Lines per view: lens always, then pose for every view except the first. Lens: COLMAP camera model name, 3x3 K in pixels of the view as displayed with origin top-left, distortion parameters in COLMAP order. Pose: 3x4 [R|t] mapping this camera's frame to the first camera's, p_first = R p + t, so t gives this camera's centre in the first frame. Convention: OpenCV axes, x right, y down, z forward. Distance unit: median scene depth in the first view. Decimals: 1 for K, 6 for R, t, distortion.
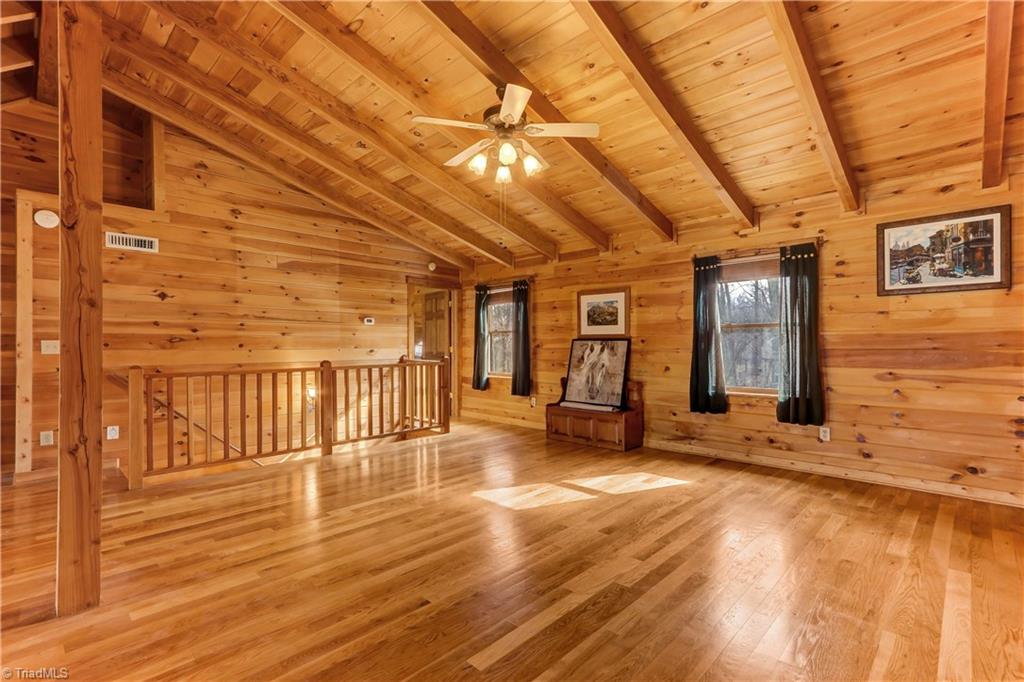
lens RADIAL K [[480.4, 0, 508.5], [0, 480.4, 345.2], [0, 0, 1]] dist [0.009717, 0.000052]
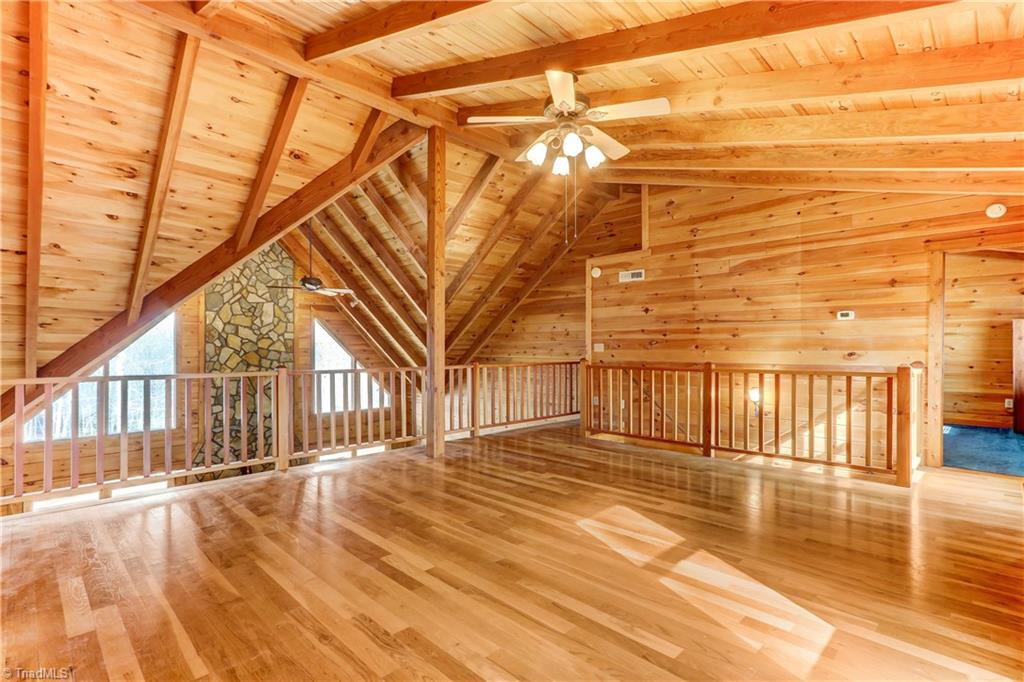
lens RADIAL K [[480.4, 0, 508.6], [0, 480.4, 355.0], [0, 0, 1]] dist [0.009717, 0.000052]
pose [[-0.016368, 0.021869, -0.999627, 0.600131], [0.003625, 0.999756, 0.021812, -0.006318], [0.999859, -0.003266, -0.016443, 0.571530]]
